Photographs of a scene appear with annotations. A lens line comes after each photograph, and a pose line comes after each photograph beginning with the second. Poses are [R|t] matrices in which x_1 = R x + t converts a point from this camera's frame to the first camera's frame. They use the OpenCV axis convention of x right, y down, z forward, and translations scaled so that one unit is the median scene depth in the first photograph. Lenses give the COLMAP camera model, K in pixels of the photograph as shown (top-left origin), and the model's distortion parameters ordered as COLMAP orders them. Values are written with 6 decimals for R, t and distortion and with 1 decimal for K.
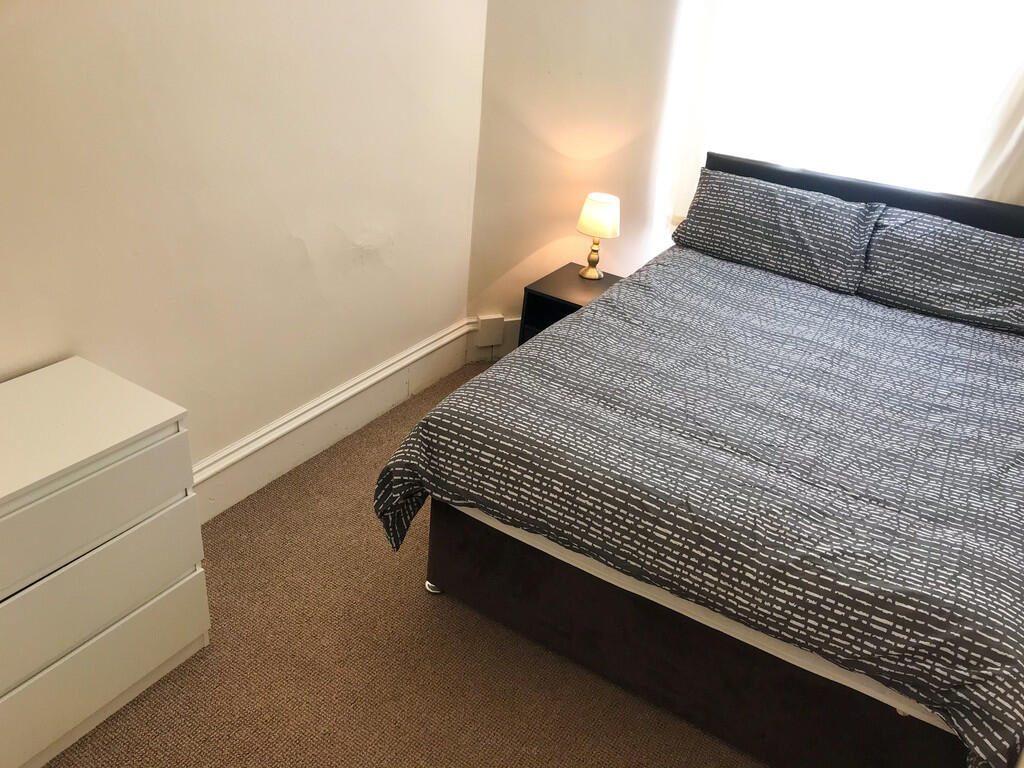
lens RADIAL K [[846.1, 0, 512.0], [0, 846.1, 384.0], [0, 0, 1]] dist [0.010617, 0.016196]
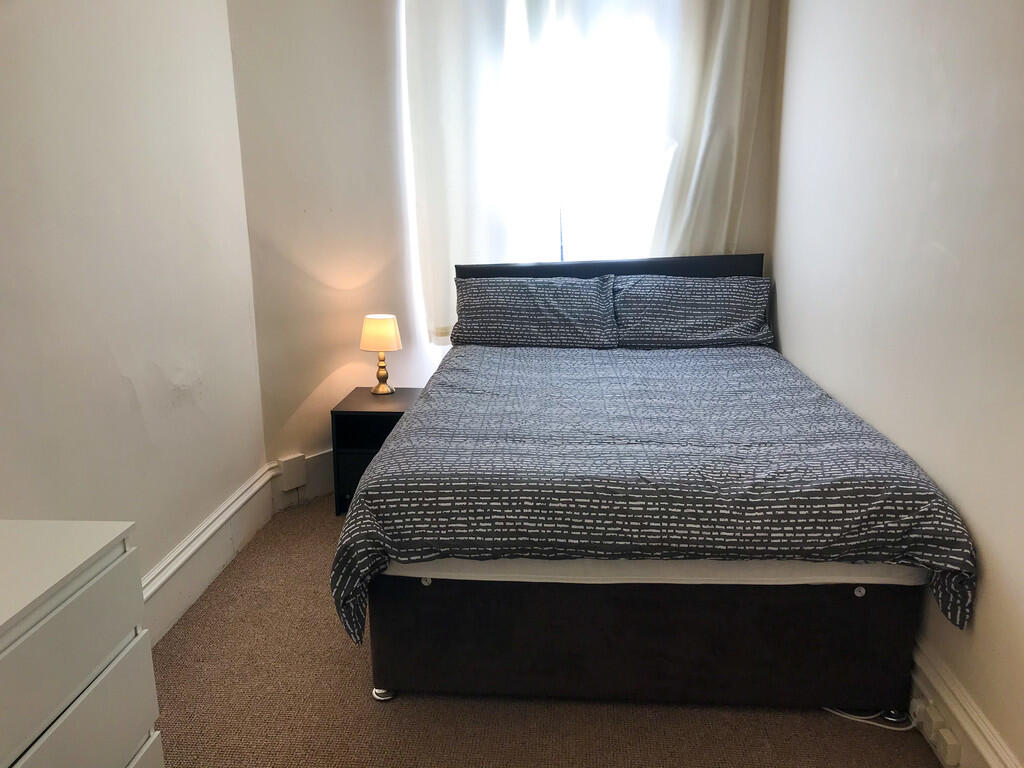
lens RADIAL K [[841.7, 0, 512.0], [0, 841.7, 384.0], [0, 0, 1]] dist [0.087336, -0.163045]
pose [[0.879057, -0.200737, 0.432394, -0.374005], [0.299732, 0.938046, -0.173872, 0.156986], [-0.370703, 0.282445, 0.884762, 0.048856]]
